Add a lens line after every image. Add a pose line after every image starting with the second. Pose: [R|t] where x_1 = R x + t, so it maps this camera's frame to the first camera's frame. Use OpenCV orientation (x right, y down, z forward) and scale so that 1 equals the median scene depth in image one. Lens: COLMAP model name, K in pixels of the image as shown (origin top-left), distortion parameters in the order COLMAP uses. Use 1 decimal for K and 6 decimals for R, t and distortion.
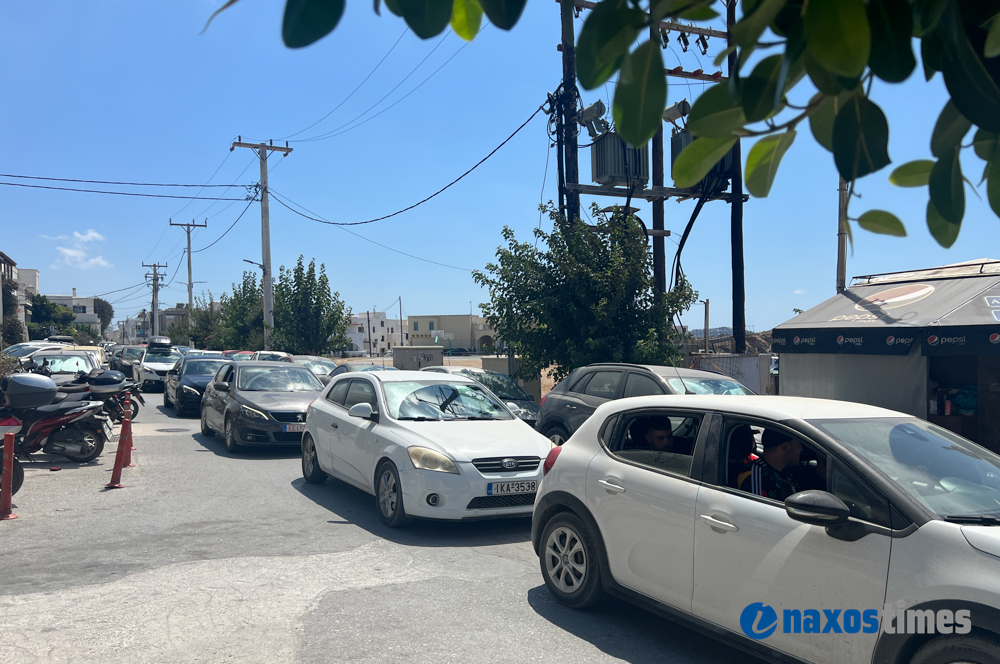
lens RADIAL K [[790.6, 0, 525.0], [0, 790.6, 357.6], [0, 0, 1]] dist [0.002823, -0.005049]
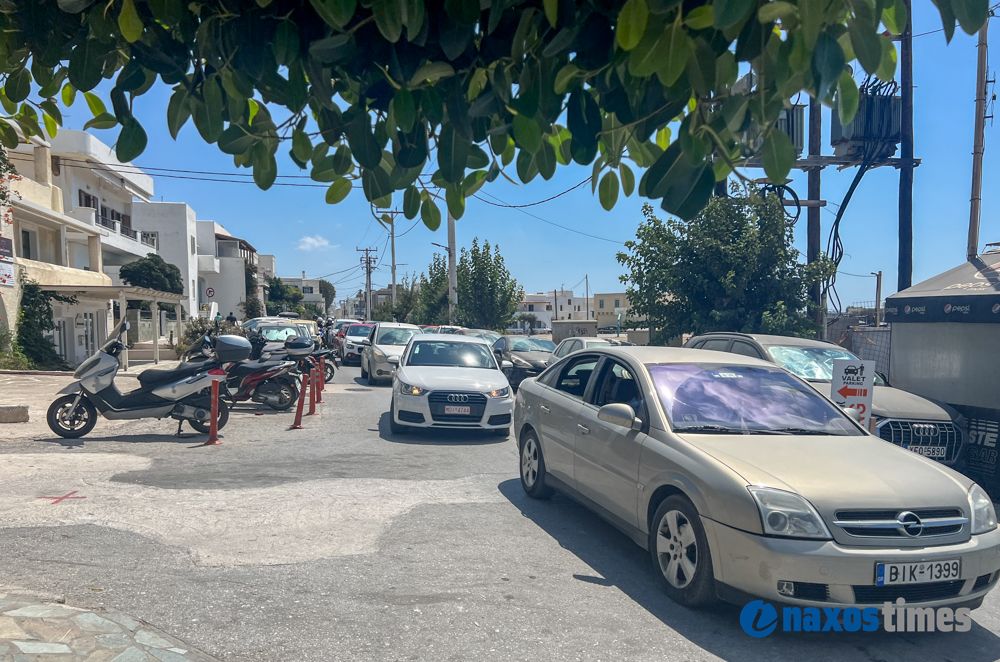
lens RADIAL K [[776.7, 0, 500.9], [0, 776.7, 376.5], [0, 0, 1]] dist [0.075753, -0.136990]
pose [[0.962128, 0.022288, -0.271686, 0.099231], [-0.008142, 0.998557, 0.053081, 0.011670], [0.272477, -0.048859, 0.960921, -0.074551]]
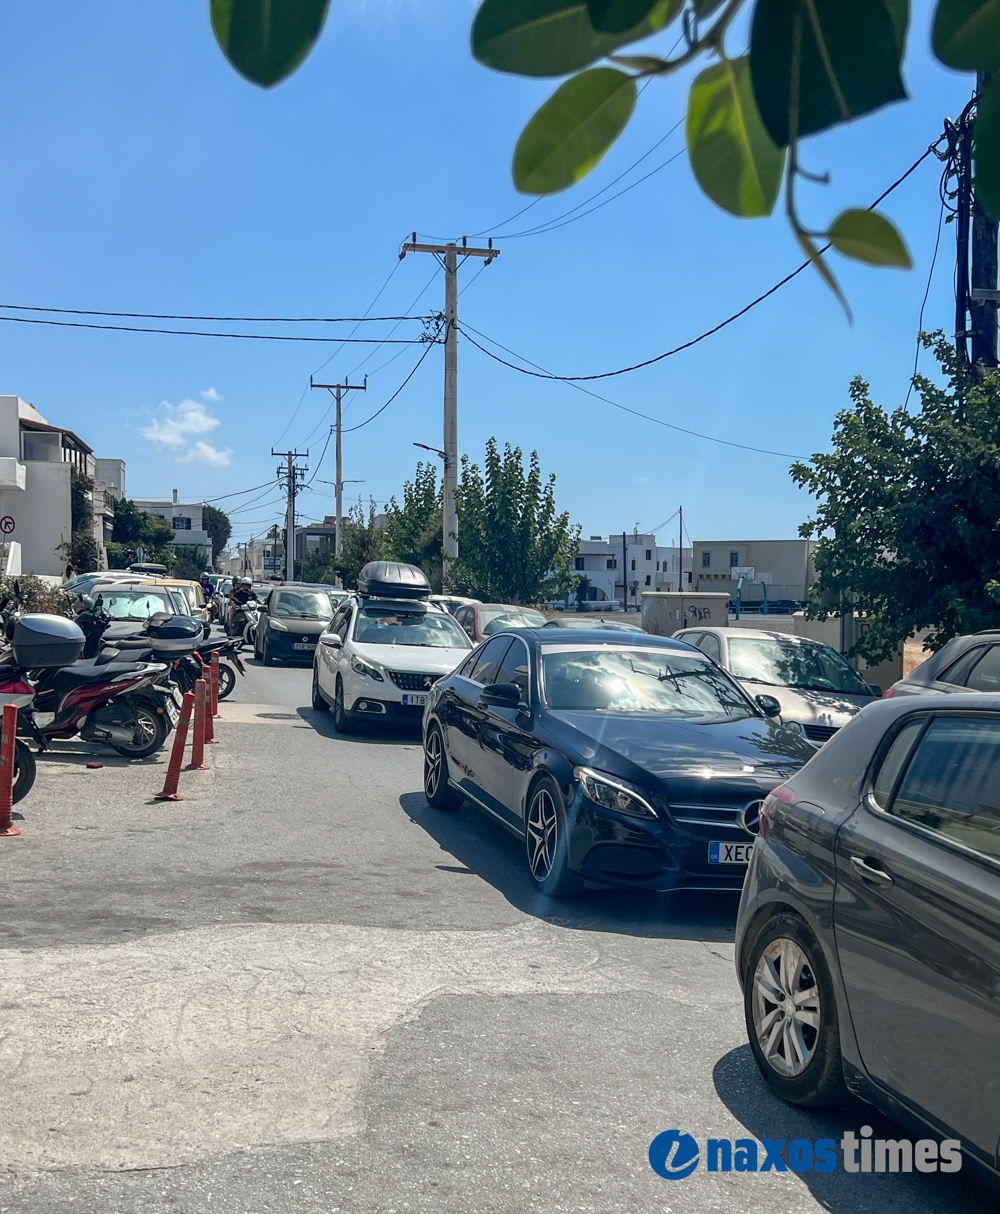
lens RADIAL K [[1369.2, 0, 500.6], [0, 1369.2, 679.2], [0, 0, 1]] dist [0.133542, -0.356538]
pose [[0.958087, 0.043116, -0.283215, 0.035896], [-0.029878, 0.998257, 0.050899, 0.003224], [0.284915, -0.040304, 0.957705, 0.016007]]
